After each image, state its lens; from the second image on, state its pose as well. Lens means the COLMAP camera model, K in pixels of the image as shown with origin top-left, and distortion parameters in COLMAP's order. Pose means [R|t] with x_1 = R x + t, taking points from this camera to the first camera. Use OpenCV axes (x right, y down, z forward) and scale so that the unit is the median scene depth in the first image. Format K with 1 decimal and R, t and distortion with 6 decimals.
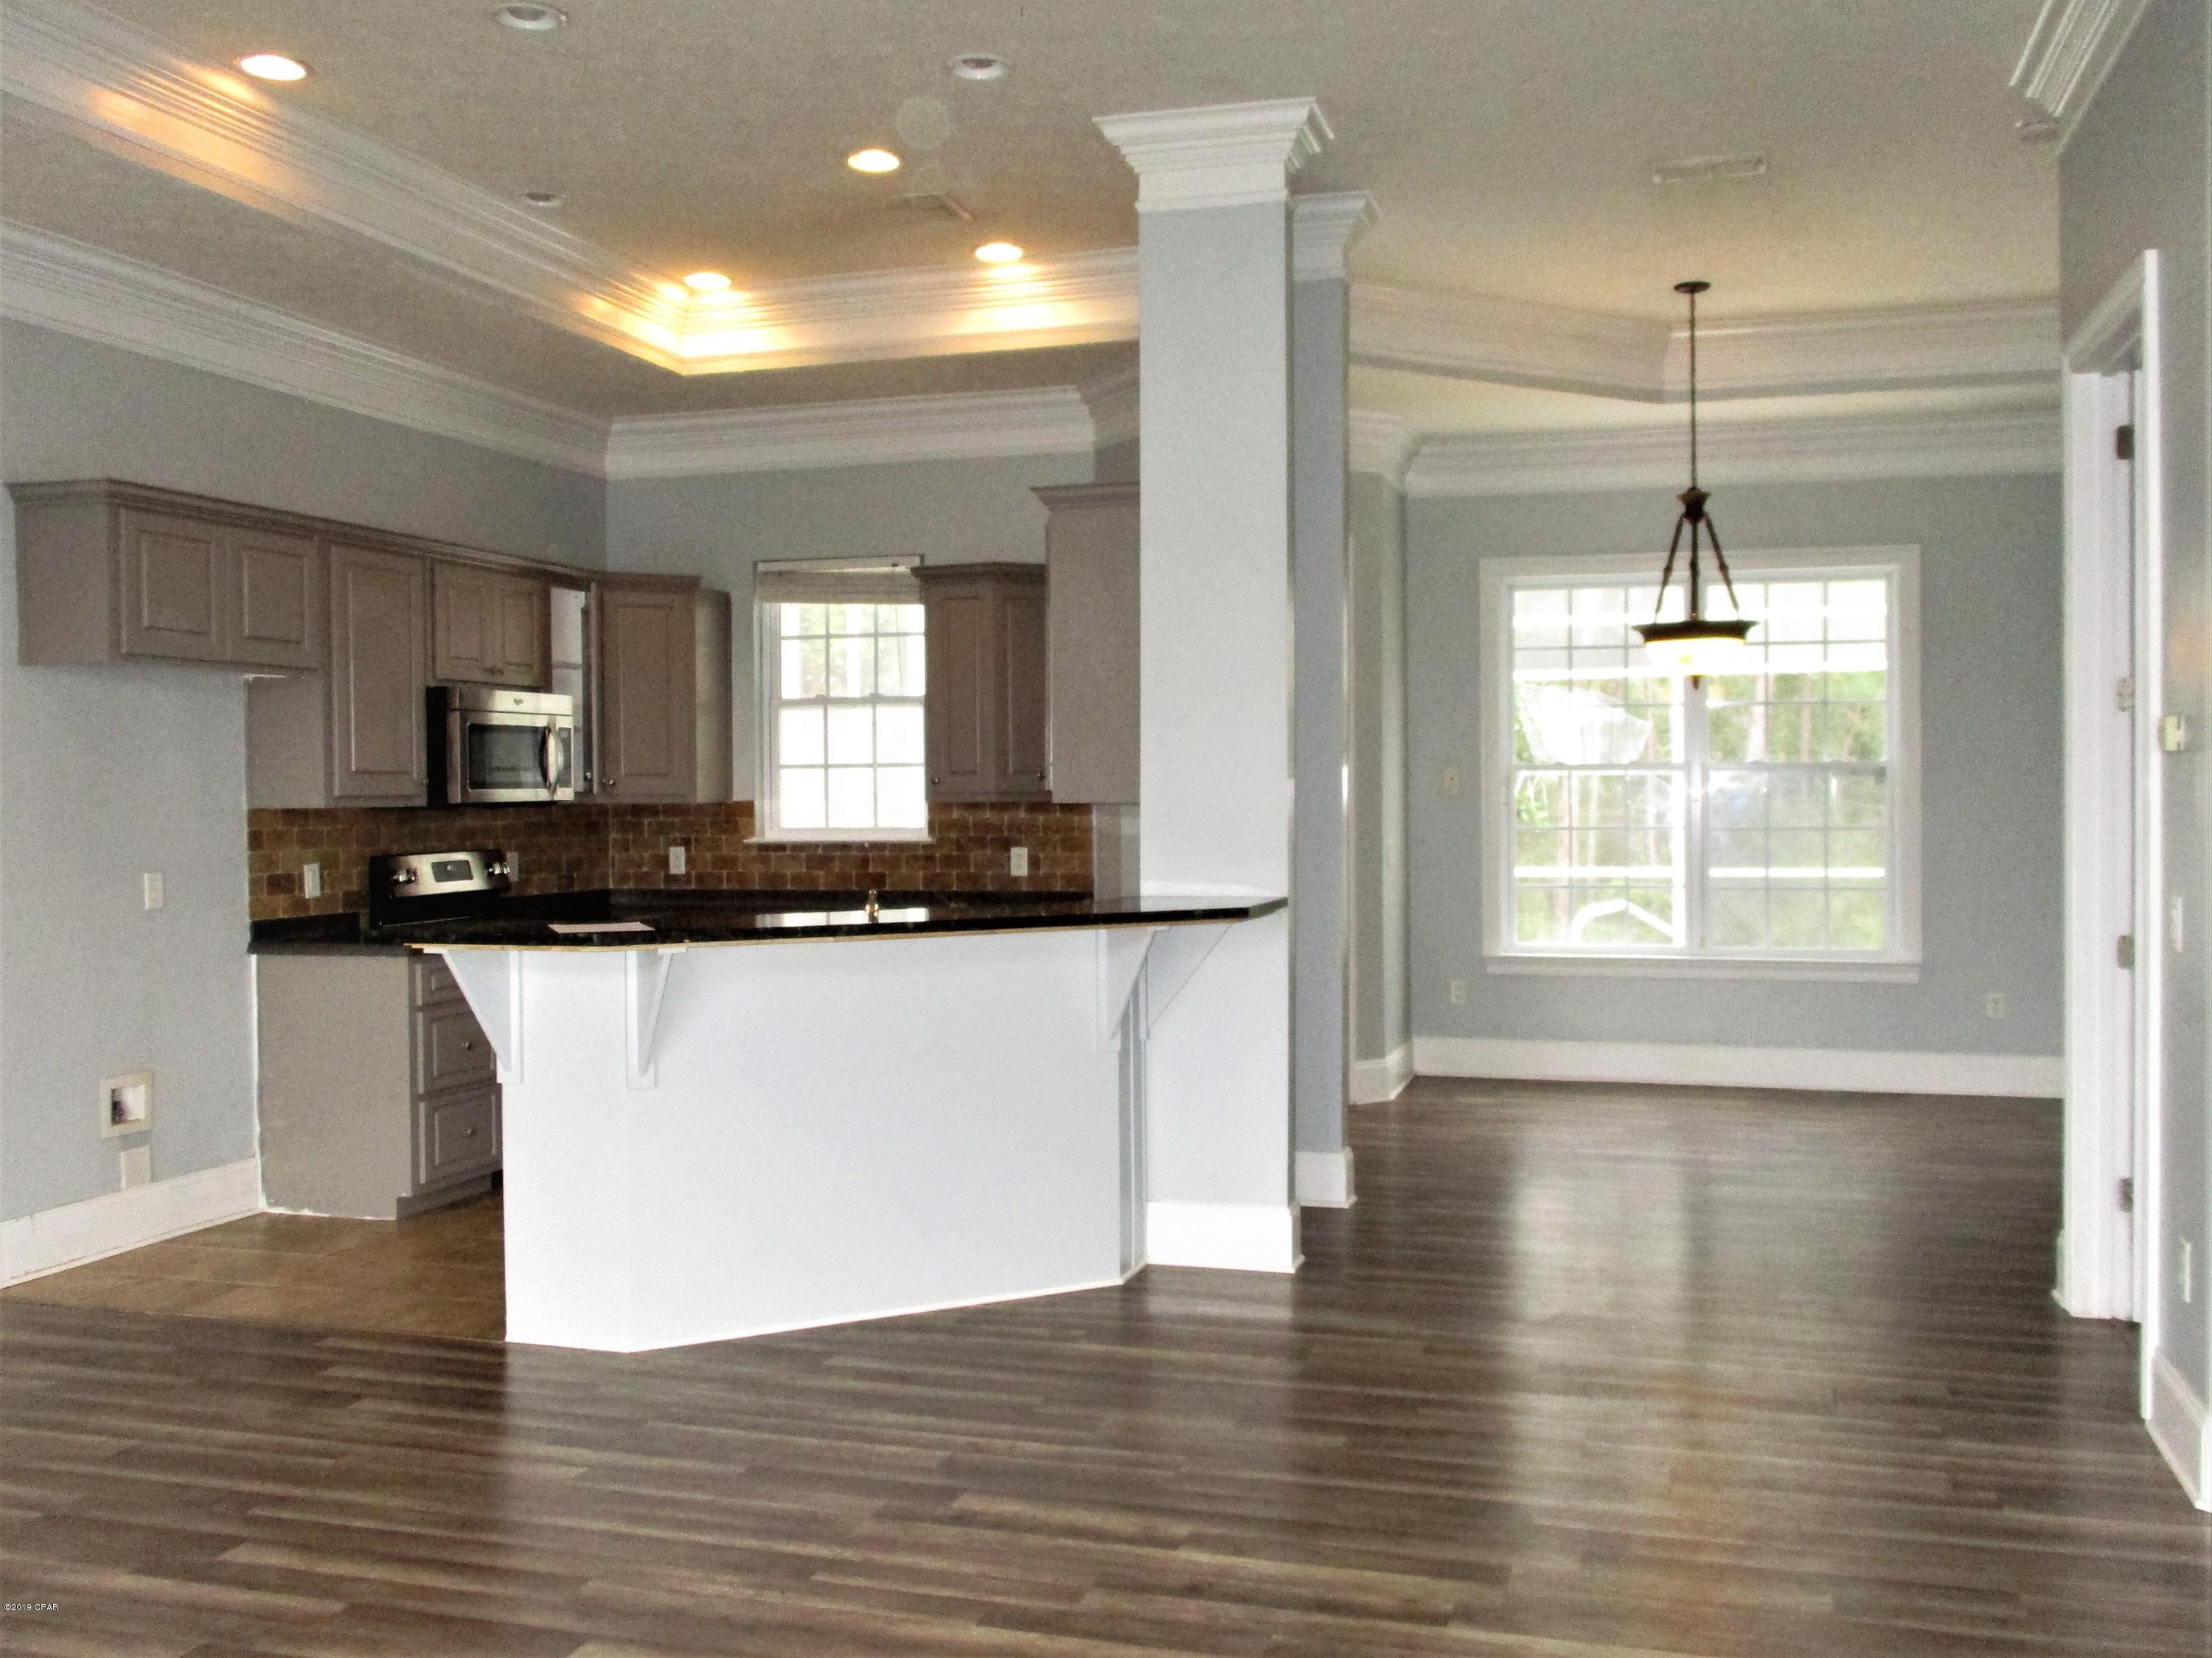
lens RADIAL K [[2042.1, 0, 1046.7], [0, 2042.1, 822.8], [0, 0, 1]] dist [-0.021473, 0.011702]
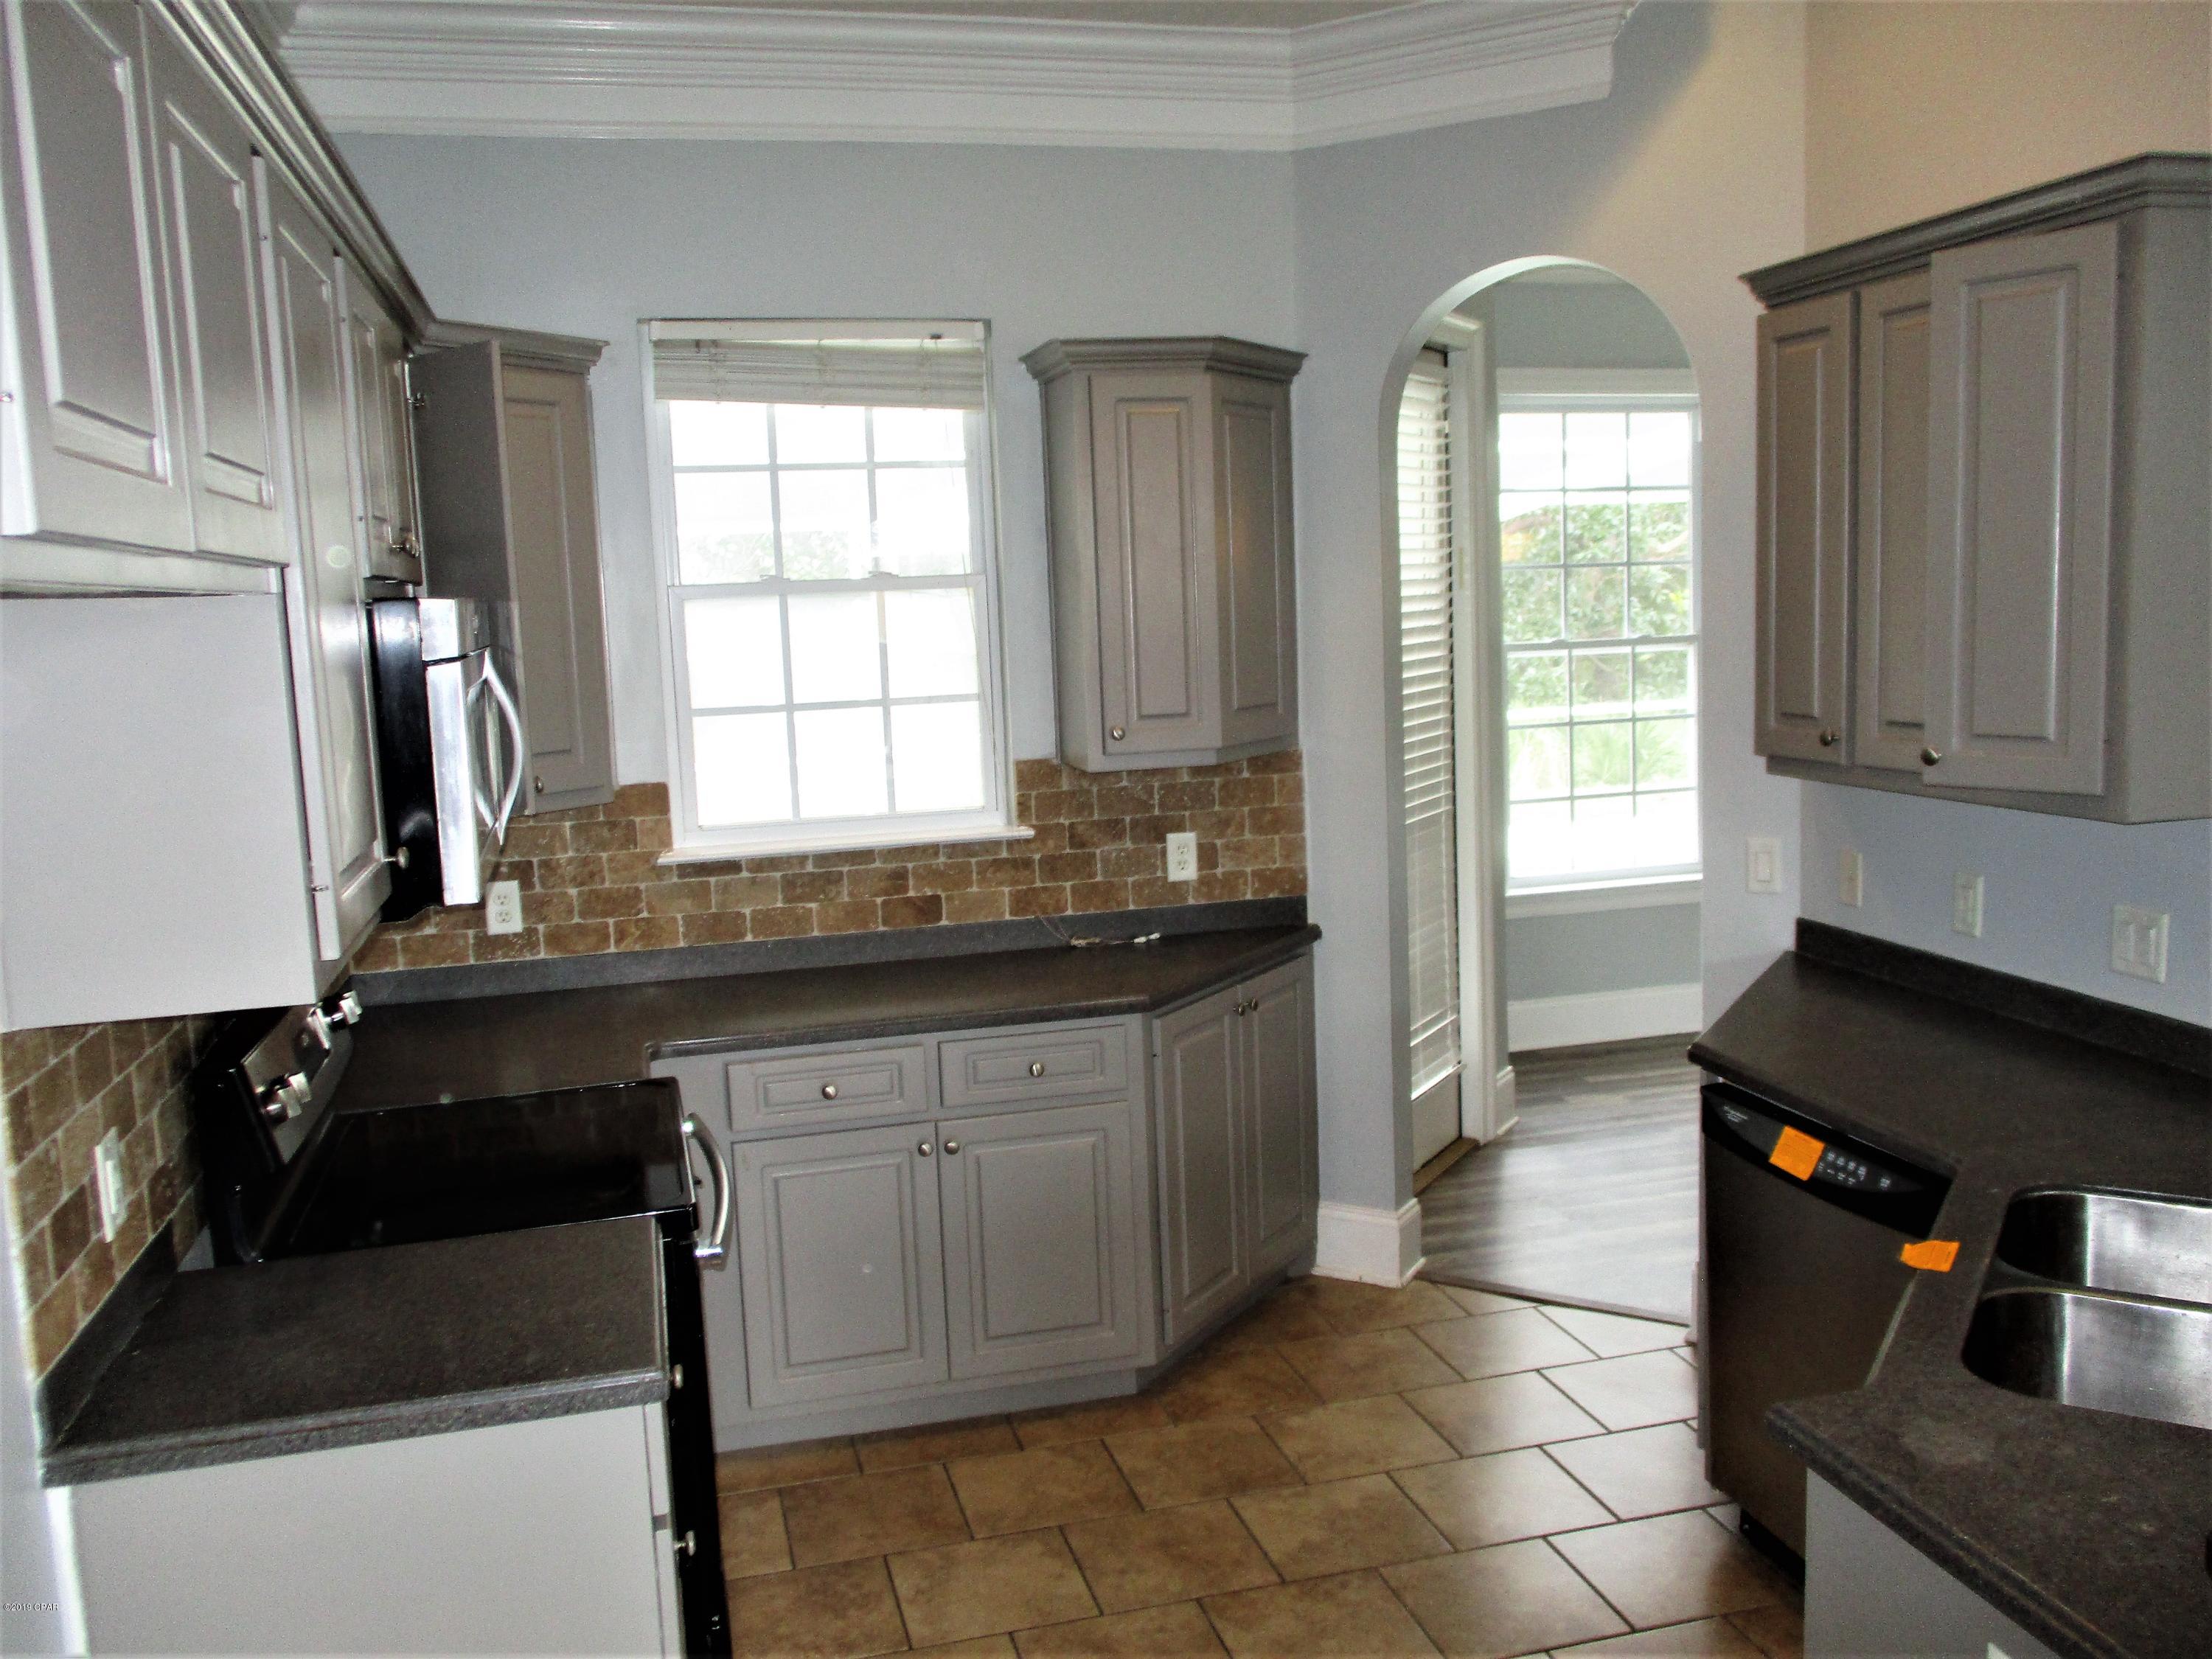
lens RADIAL K [[1946.2, 0, 1087.7], [0, 1946.2, 812.0], [0, 0, 1]] dist [-0.006009, -0.004509]
pose [[0.833519, -0.087094, 0.545583, -0.376584], [0.040012, 0.994420, 0.097616, -0.054816], [-0.551041, -0.059535, 0.832352, 0.603050]]
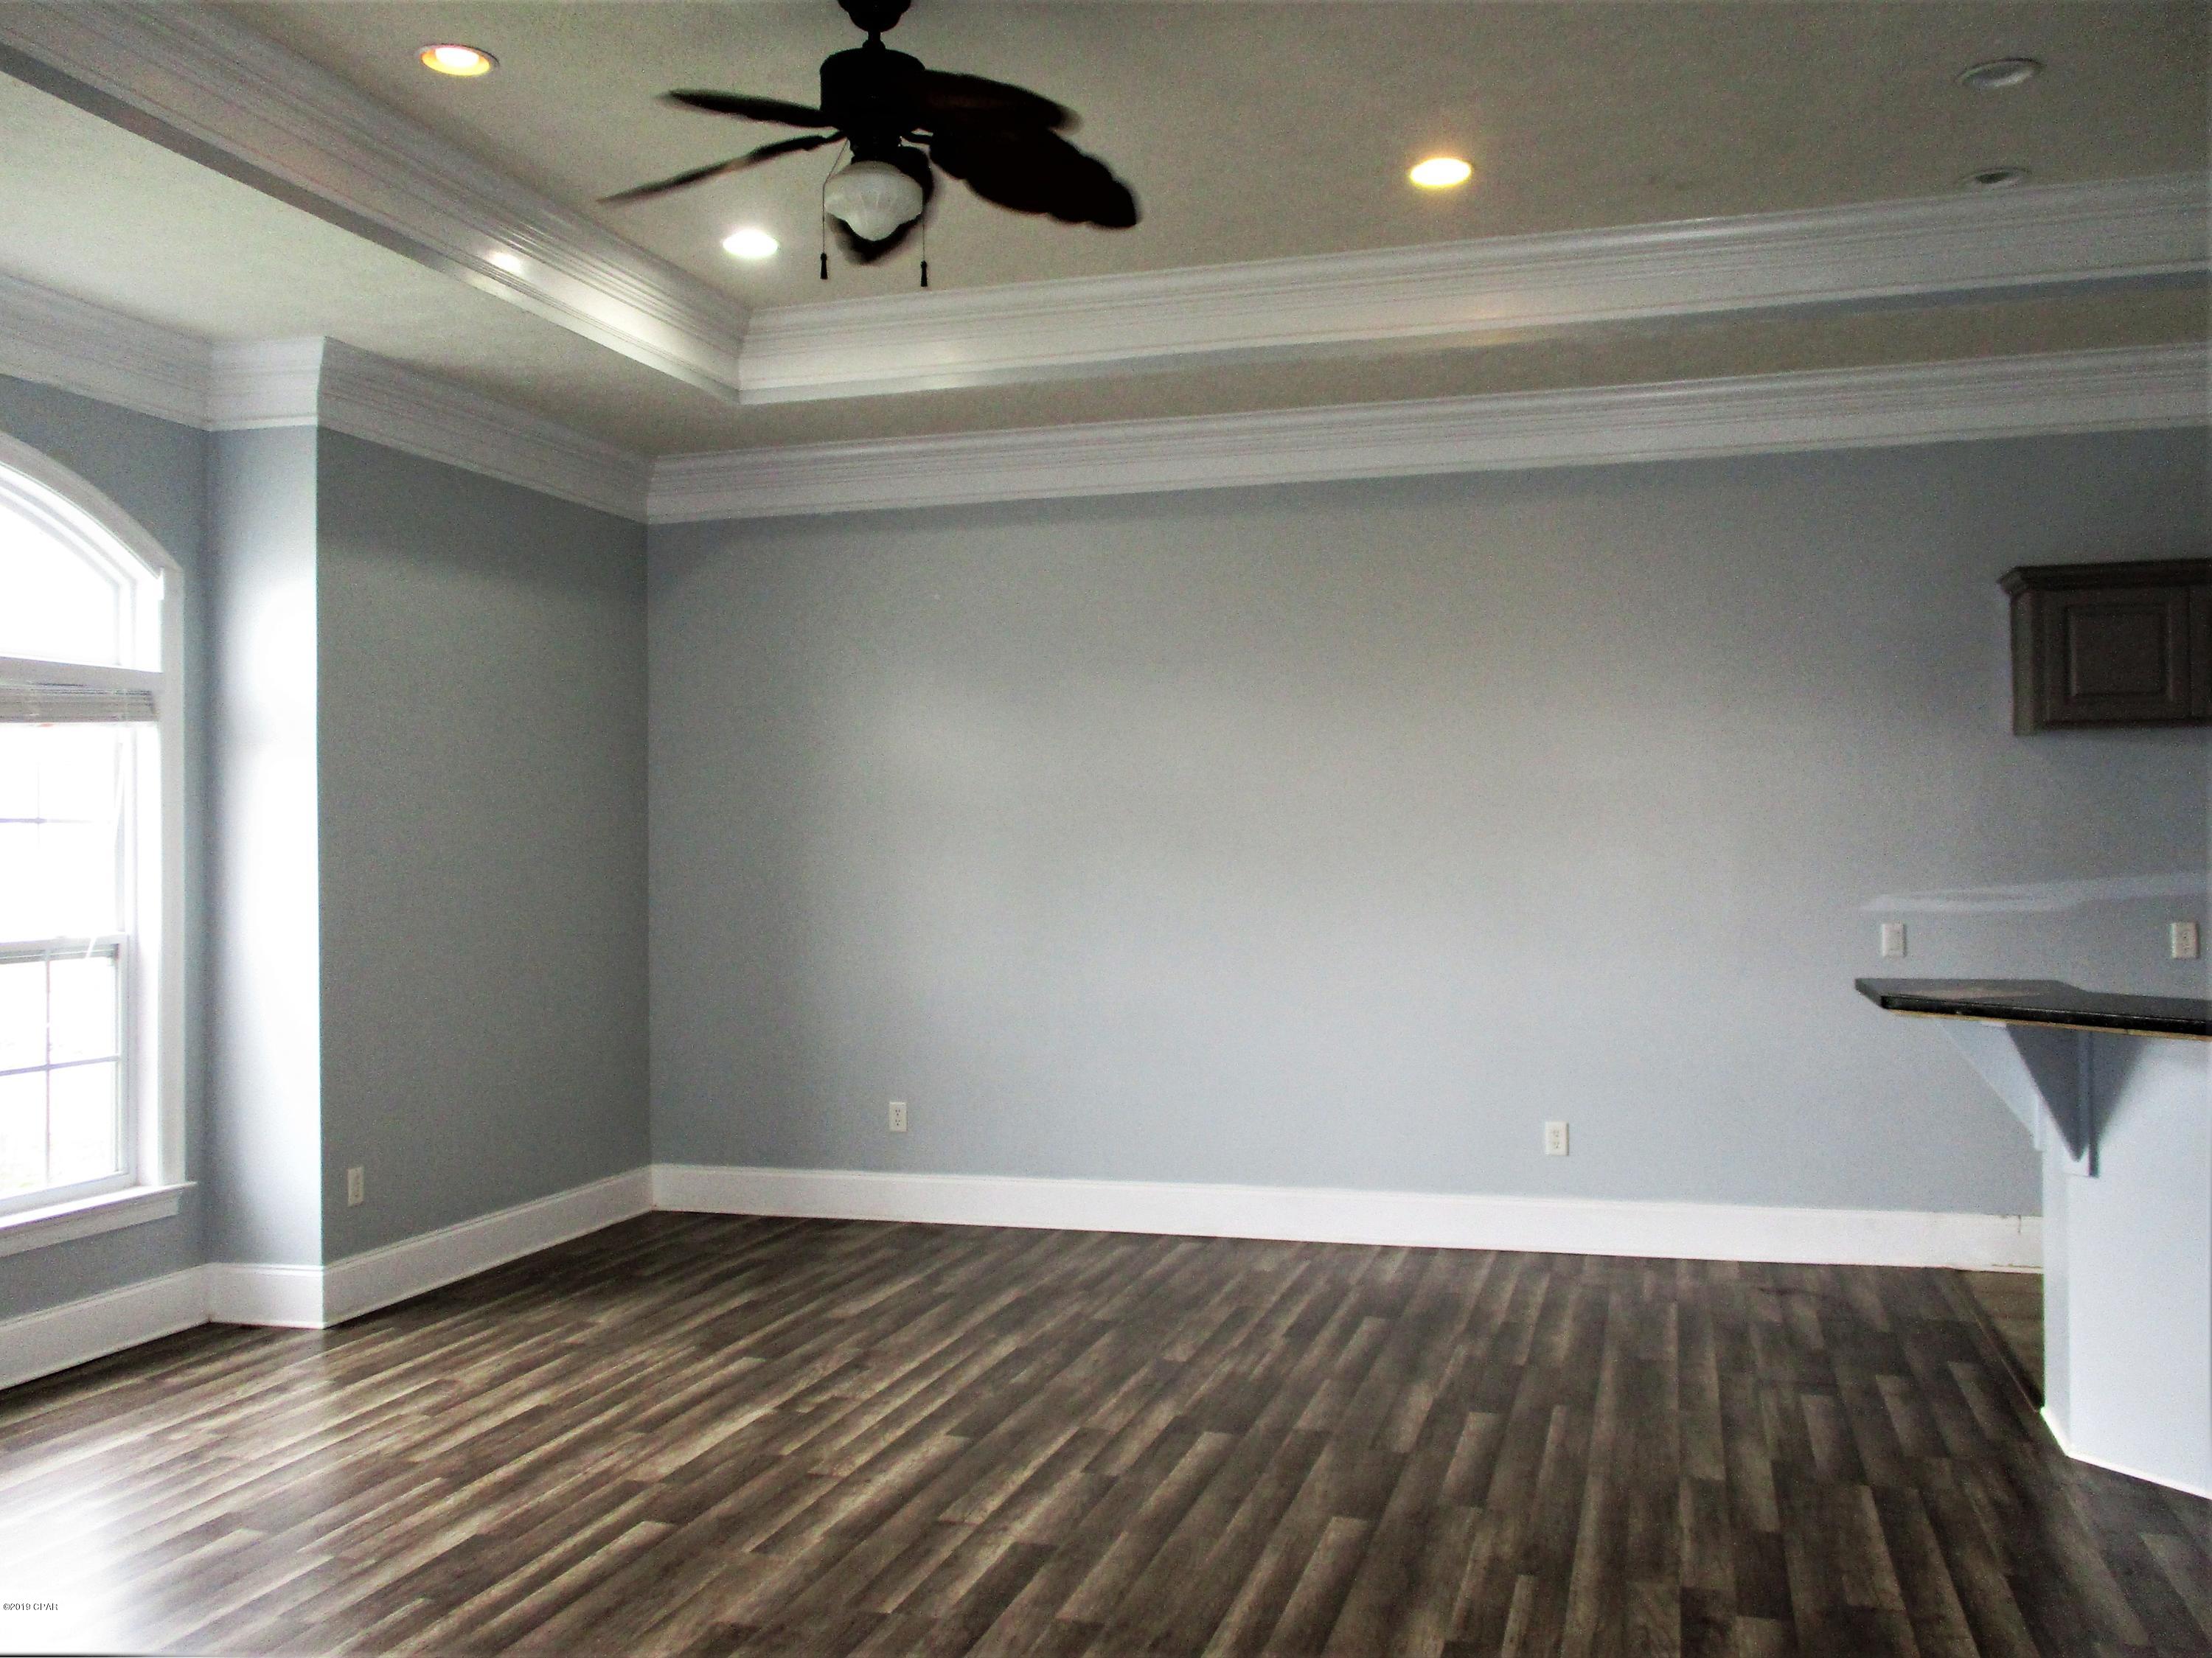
lens RADIAL K [[1946.0, 0, 1104.3], [0, 1946.0, 828.7], [0, 0, 1]] dist [-0.006009, -0.004509]
pose [[0.018043, -0.000932, -0.999837, 0.464498], [-0.014954, 0.999887, -0.001202, -0.011804], [0.999725, 0.014973, 0.018027, 0.380355]]
